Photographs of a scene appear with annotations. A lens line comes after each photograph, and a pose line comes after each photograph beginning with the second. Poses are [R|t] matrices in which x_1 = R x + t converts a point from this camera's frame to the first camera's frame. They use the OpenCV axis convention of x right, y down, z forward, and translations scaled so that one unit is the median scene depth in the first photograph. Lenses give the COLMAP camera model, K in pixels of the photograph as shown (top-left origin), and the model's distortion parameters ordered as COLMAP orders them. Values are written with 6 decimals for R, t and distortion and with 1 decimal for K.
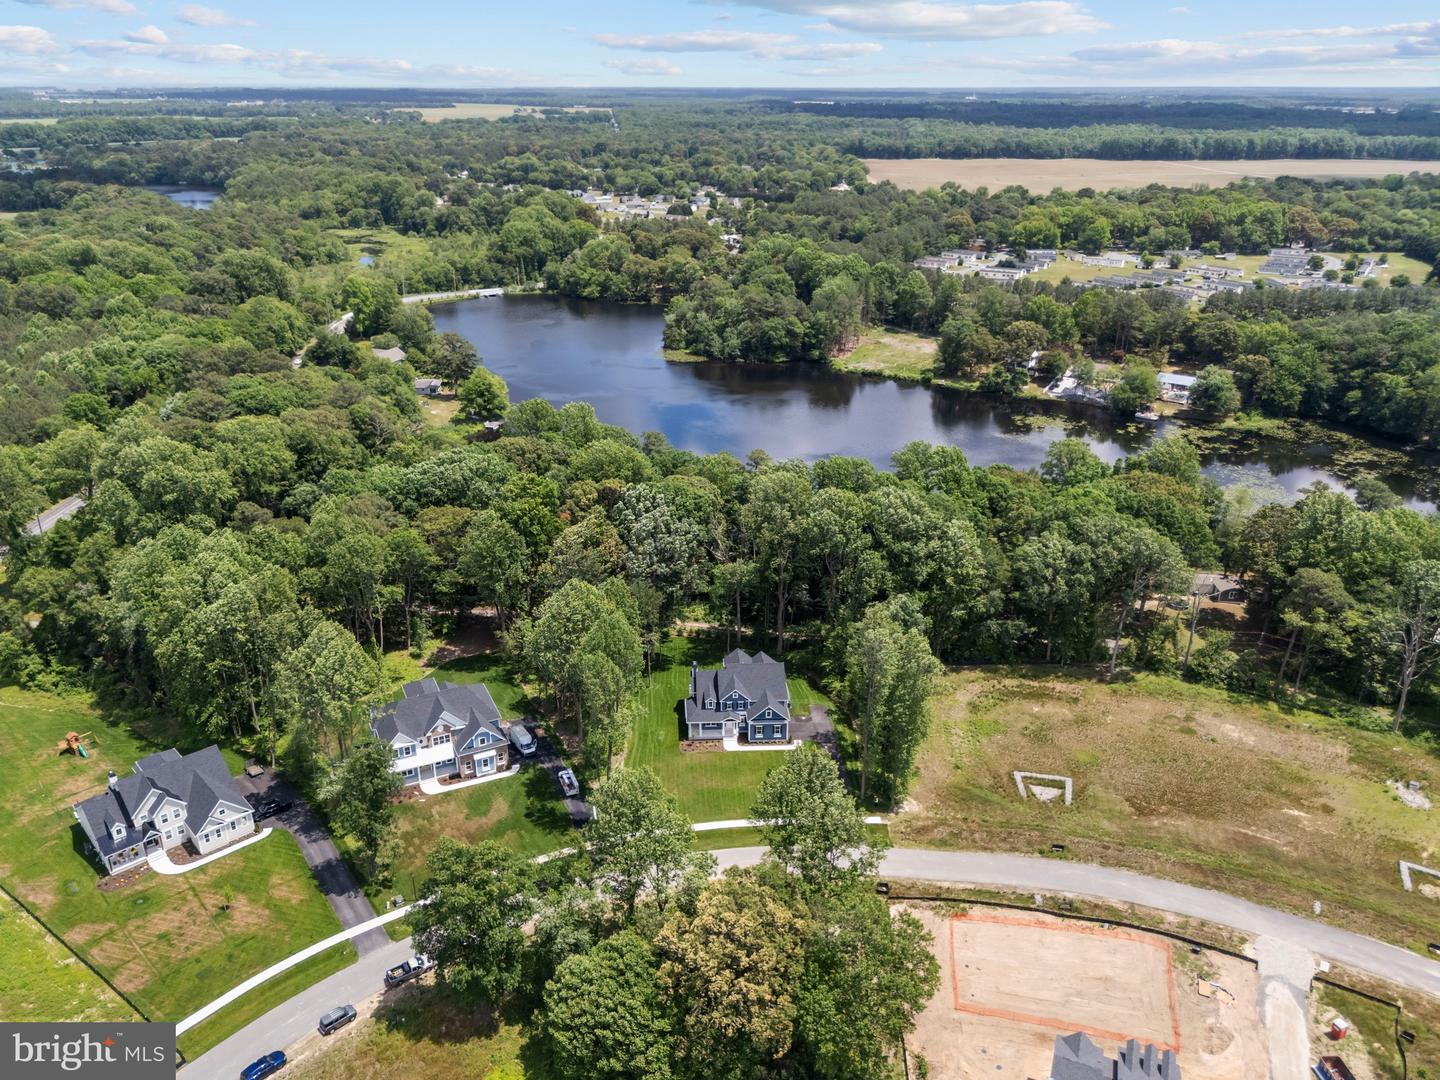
lens RADIAL K [[1067.0, 0, 720.0], [0, 1067.0, 540.0], [0, 0, 1]] dist [0.057053, -0.047314]
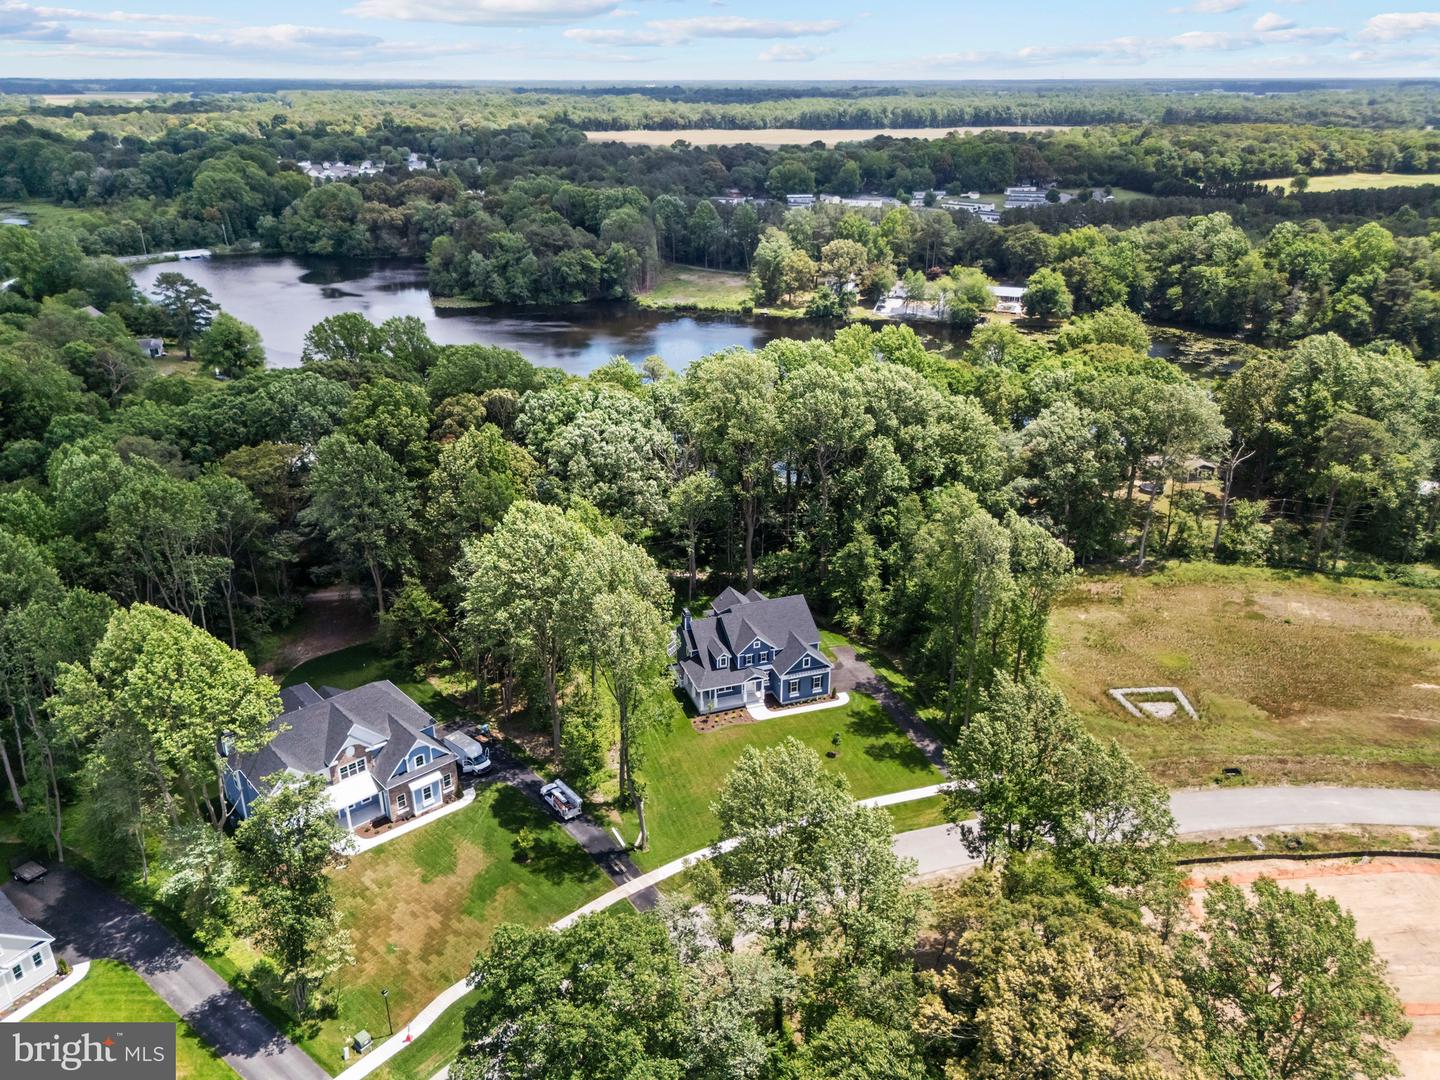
lens RADIAL K [[1067.0, 0, 720.0], [0, 1067.0, 540.0], [0, 0, 1]] dist [0.057053, -0.047314]
pose [[0.961523, -0.111767, 0.250961, -0.148884], [0.110649, 0.993685, 0.018608, 0.047527], [-0.251456, 0.009877, 0.967818, 0.244699]]
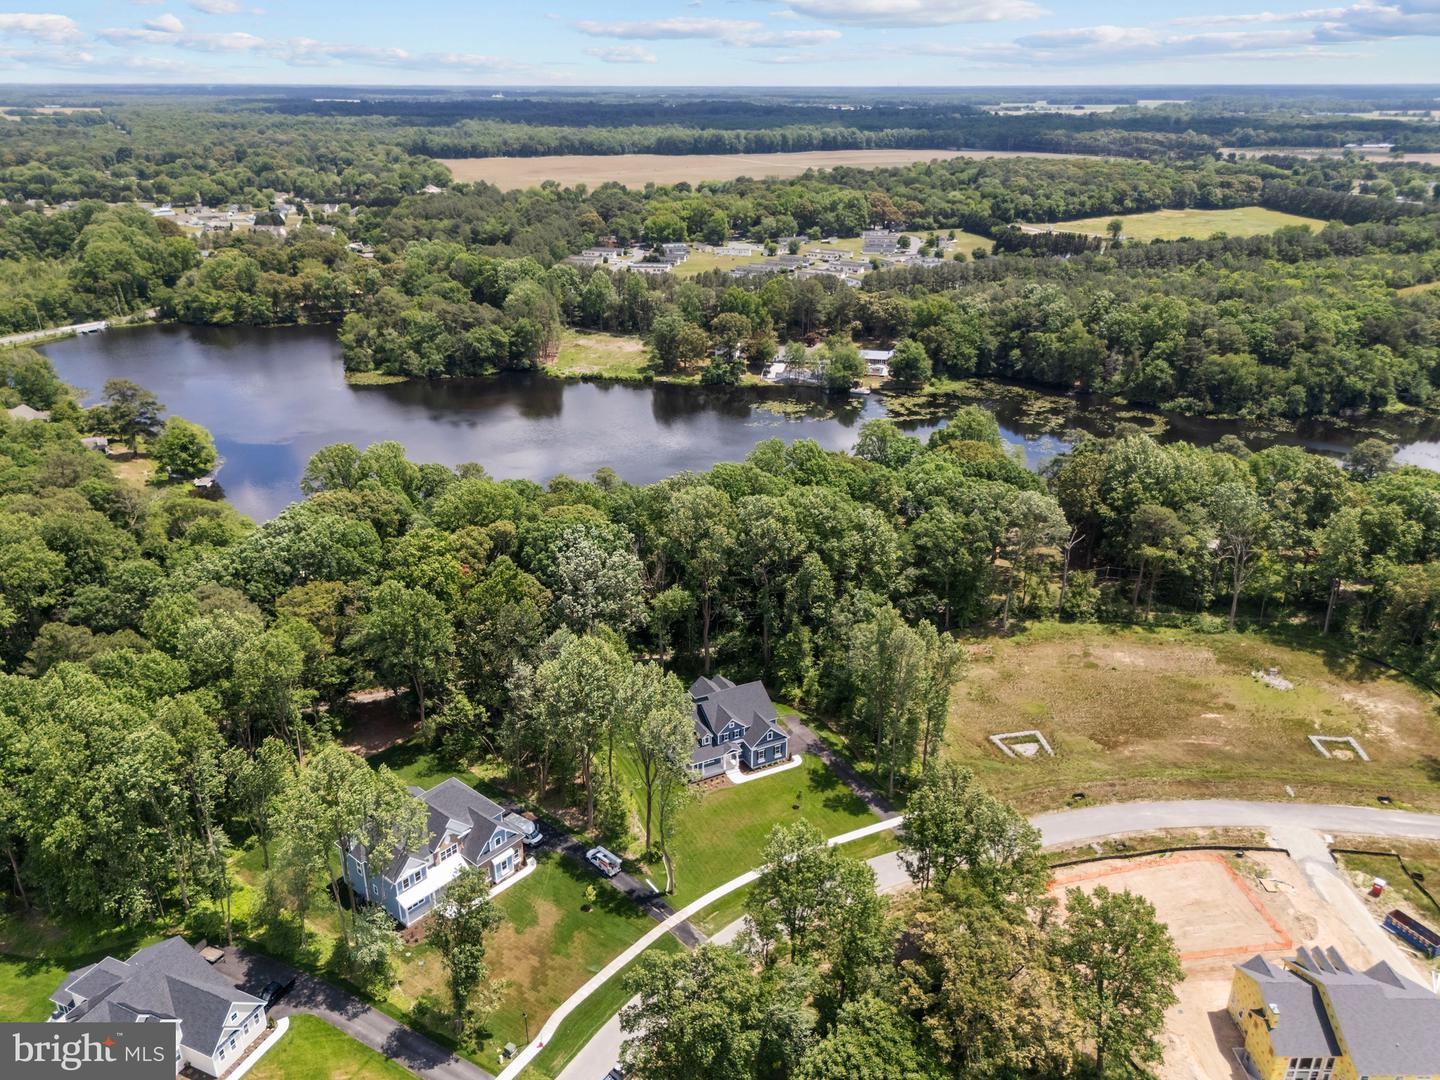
lens RADIAL K [[1067.0, 0, 720.0], [0, 1067.0, 540.0], [0, 0, 1]] dist [0.057053, -0.047314]
pose [[0.916710, -0.159926, 0.366150, -0.256987], [0.159340, 0.986704, 0.032039, -0.039965], [-0.366405, 0.028972, 0.930004, 0.090970]]
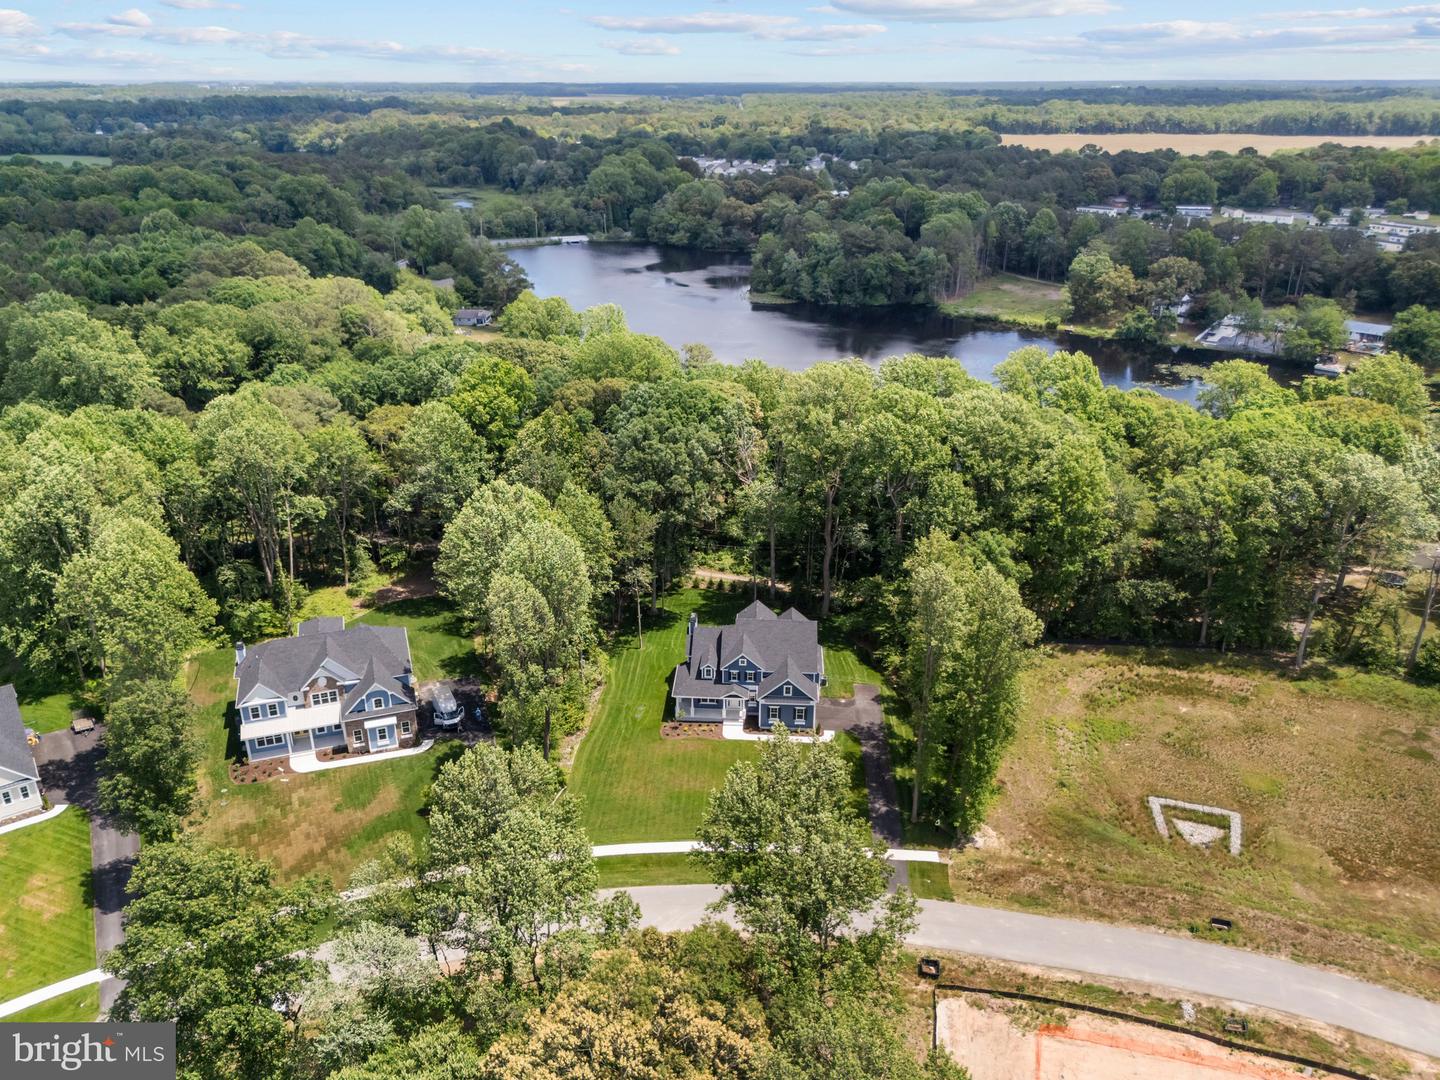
lens RADIAL K [[1067.0, 0, 720.0], [0, 1067.0, 540.0], [0, 0, 1]] dist [0.057053, -0.047314]
pose [[0.993418, 0.043519, -0.105958, 0.057085], [-0.043264, 0.999053, 0.004698, 0.050644], [0.106062, -0.000082, 0.994359, 0.240739]]
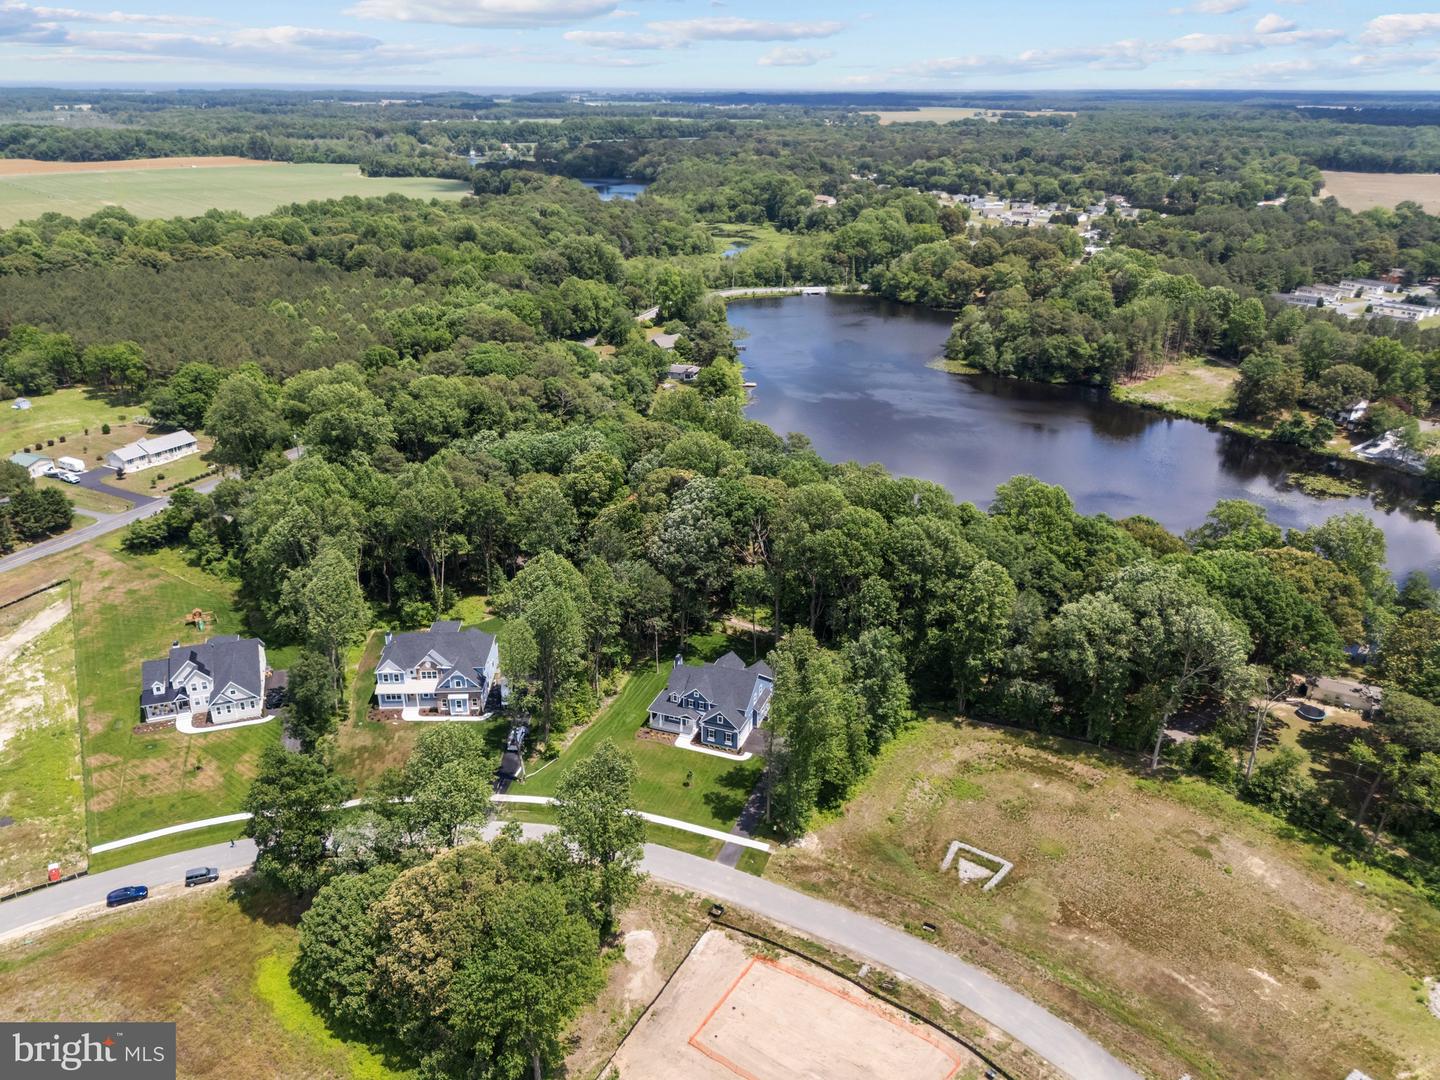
lens RADIAL K [[1067.0, 0, 720.0], [0, 1067.0, 540.0], [0, 0, 1]] dist [0.057053, -0.047314]
pose [[0.917012, 0.159415, -0.365618, 0.305472], [-0.160492, 0.986649, 0.027660, -0.023061], [0.365146, 0.033315, 0.930354, 0.057913]]
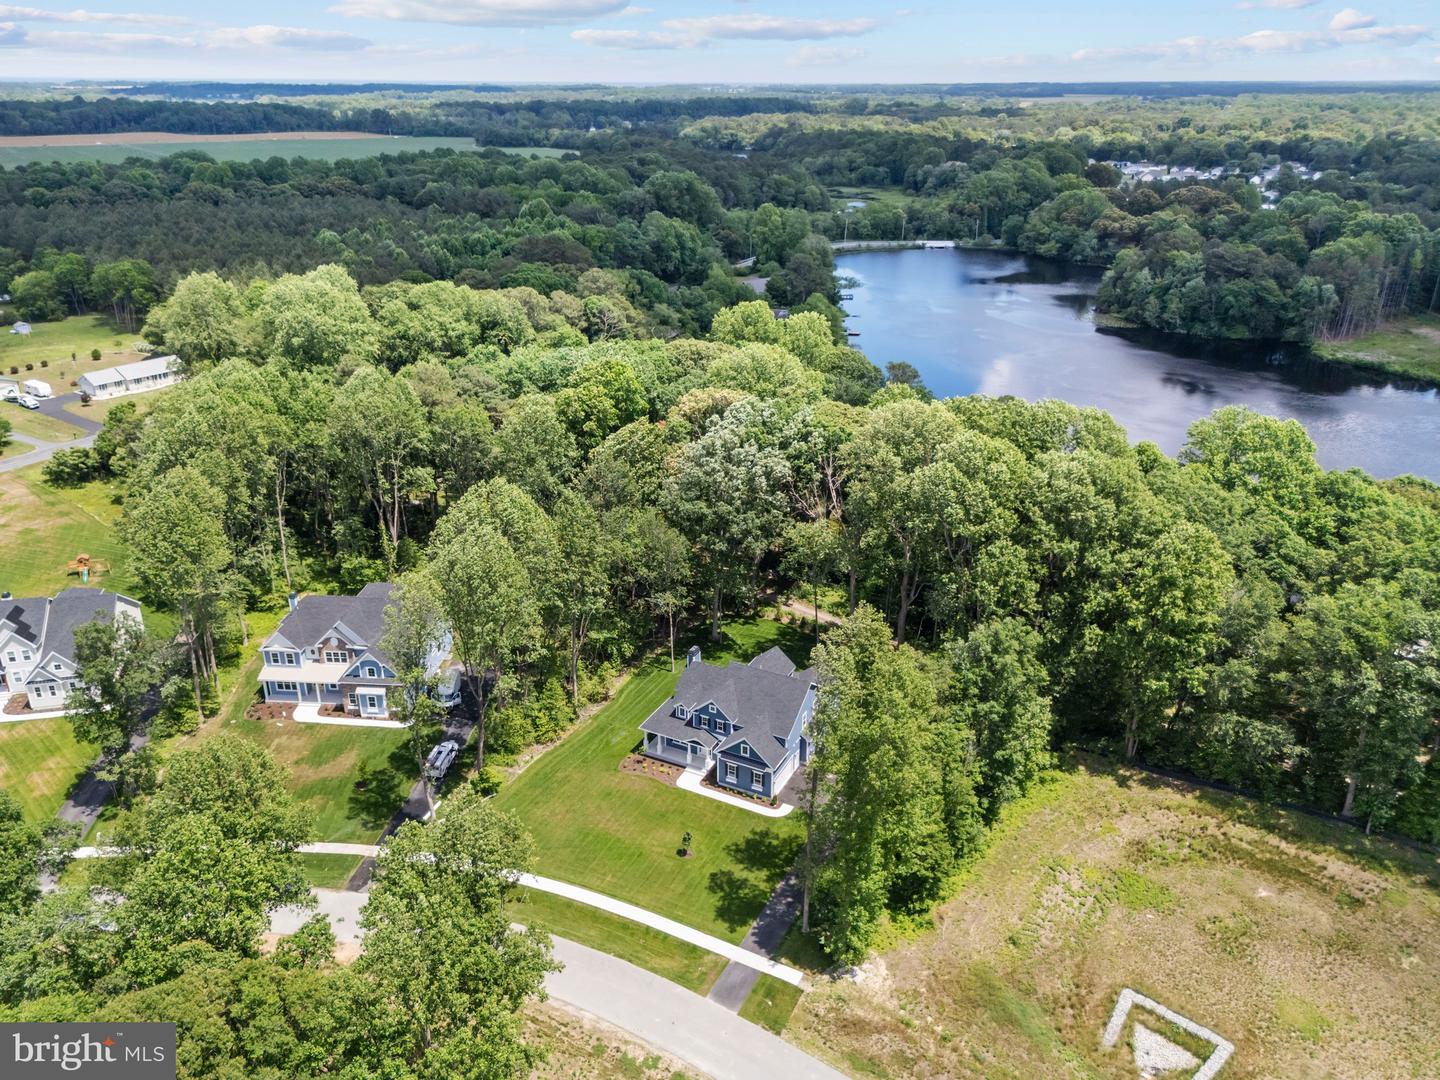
lens RADIAL K [[1071.3, 0, 720.0], [0, 1071.3, 540.0], [0, 0, 1]] dist [0.047644, -0.031181]
pose [[0.865613, 0.196870, -0.460387, 0.241550], [-0.196773, 0.979235, 0.048769, 0.009998], [0.460429, 0.048377, 0.886378, 0.338035]]
